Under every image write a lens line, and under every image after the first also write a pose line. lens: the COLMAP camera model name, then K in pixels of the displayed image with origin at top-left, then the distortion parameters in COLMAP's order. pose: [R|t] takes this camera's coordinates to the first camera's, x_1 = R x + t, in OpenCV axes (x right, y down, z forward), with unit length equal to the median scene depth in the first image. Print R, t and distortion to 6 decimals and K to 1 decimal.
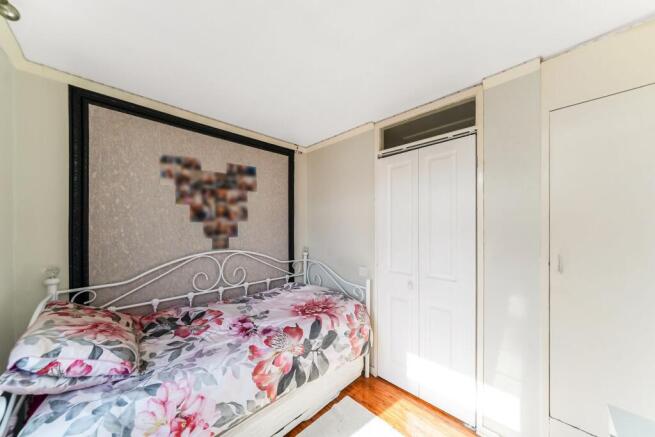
lens RADIAL K [[229.5, 0, 316.4], [0, 229.5, 228.1], [0, 0, 1]] dist [-0.001948, 0.000262]
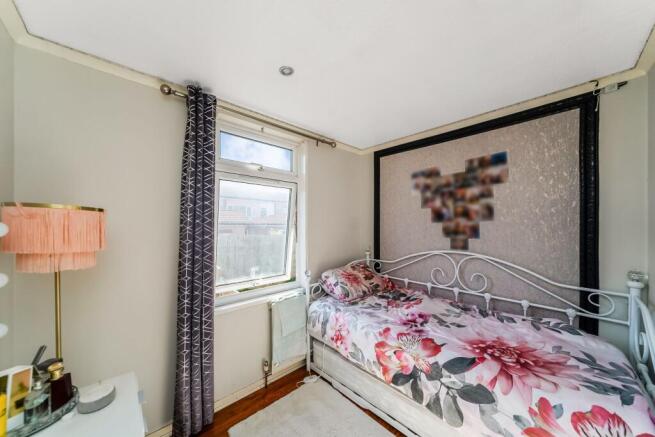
lens RADIAL K [[229.5, 0, 319.9], [0, 229.5, 223.1], [0, 0, 1]] dist [-0.001948, 0.000262]
pose [[-0.034790, 0.000964, -0.999394, 0.663882], [-0.003958, 0.999992, 0.001102, -0.024375], [0.999387, 0.003994, -0.034786, 0.486674]]
